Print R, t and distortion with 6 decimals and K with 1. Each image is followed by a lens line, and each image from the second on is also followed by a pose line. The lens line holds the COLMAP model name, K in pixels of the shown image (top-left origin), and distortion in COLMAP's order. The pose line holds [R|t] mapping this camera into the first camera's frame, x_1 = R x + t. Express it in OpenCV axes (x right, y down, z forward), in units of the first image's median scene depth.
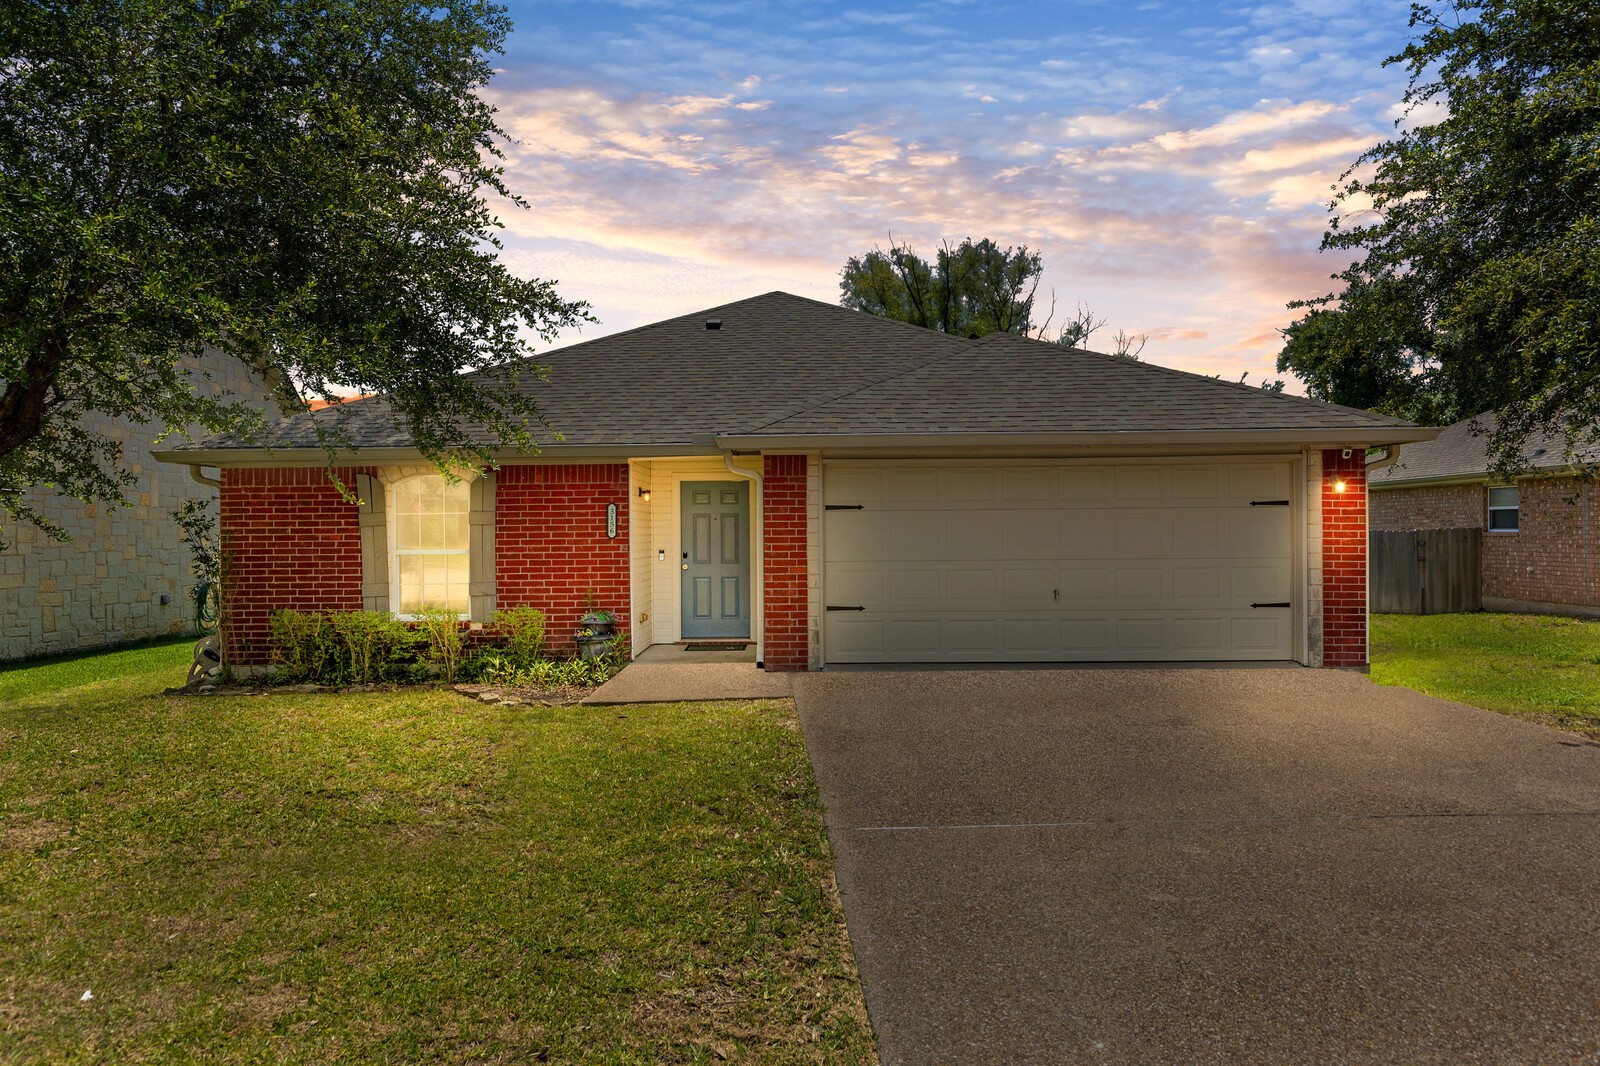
lens RADIAL K [[976.2, 0, 800.0], [0, 976.2, 533.0], [0, 0, 1]] dist [-0.000350, -0.000113]
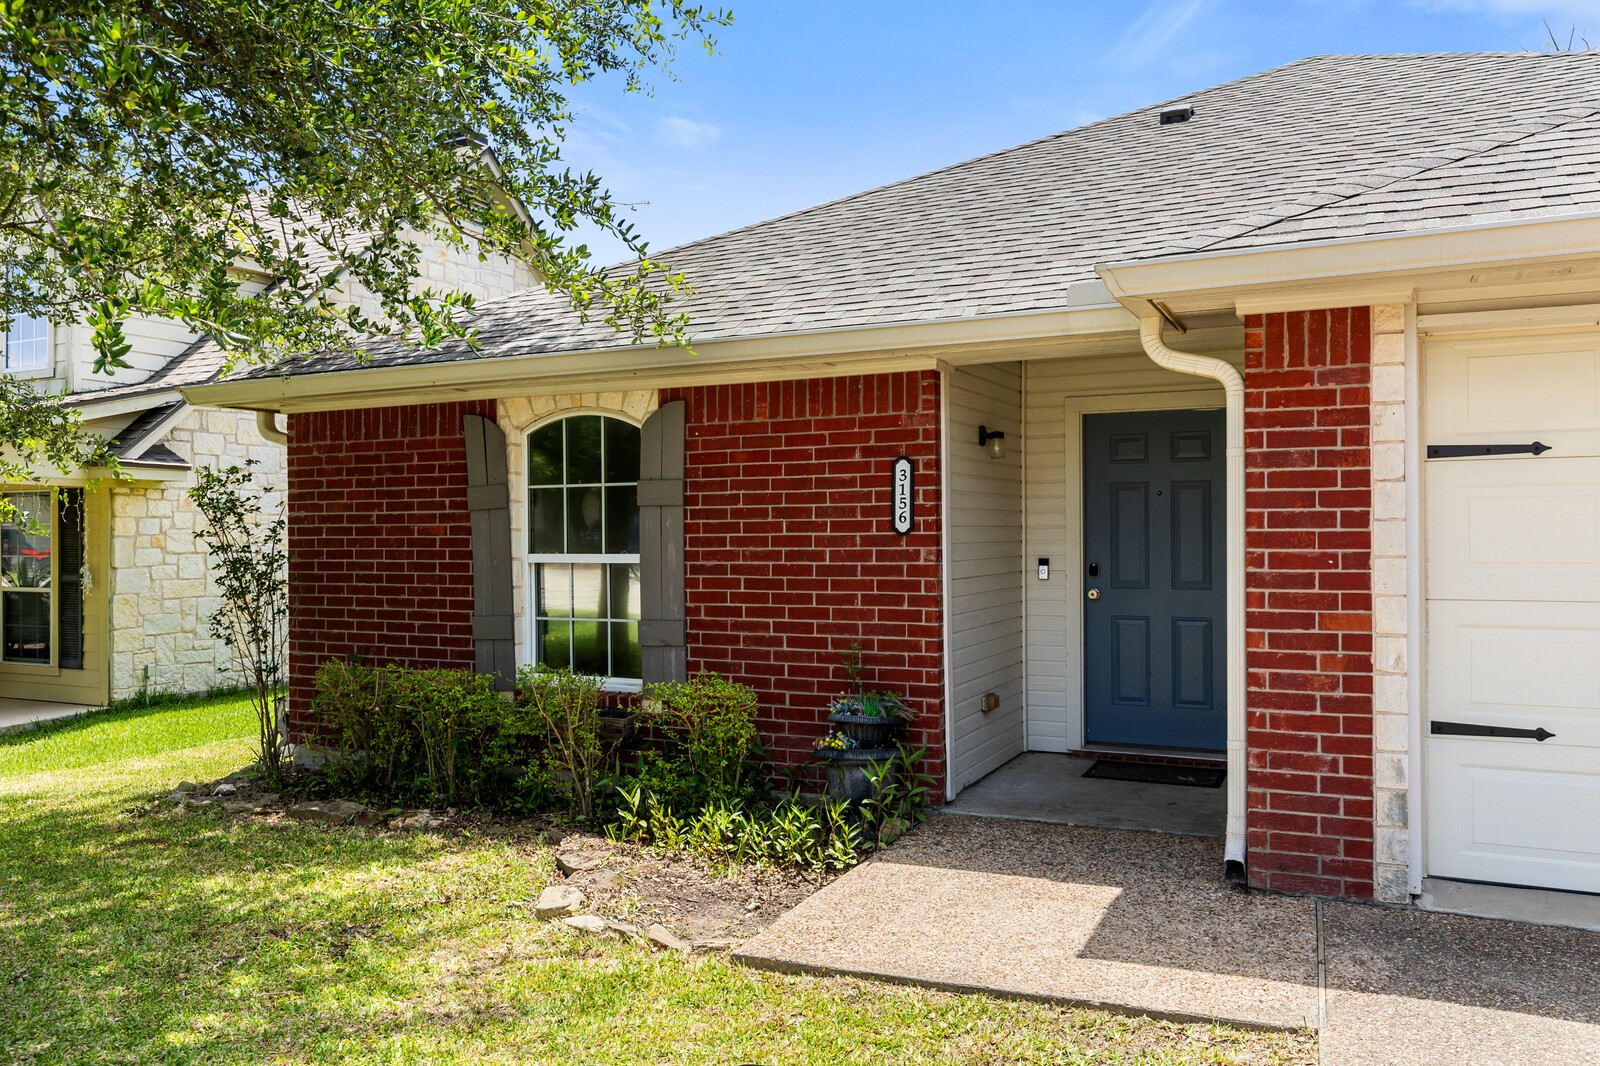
lens RADIAL K [[1205.9, 0, 799.8], [0, 1205.9, 526.8], [0, 0, 1]] dist [0.002525, -0.001384]
pose [[0.902734, 0.001276, -0.430197, 0.008119], [-0.001423, 0.999999, -0.000019, 0.002320], [0.430197, 0.000629, 0.902735, 0.484086]]
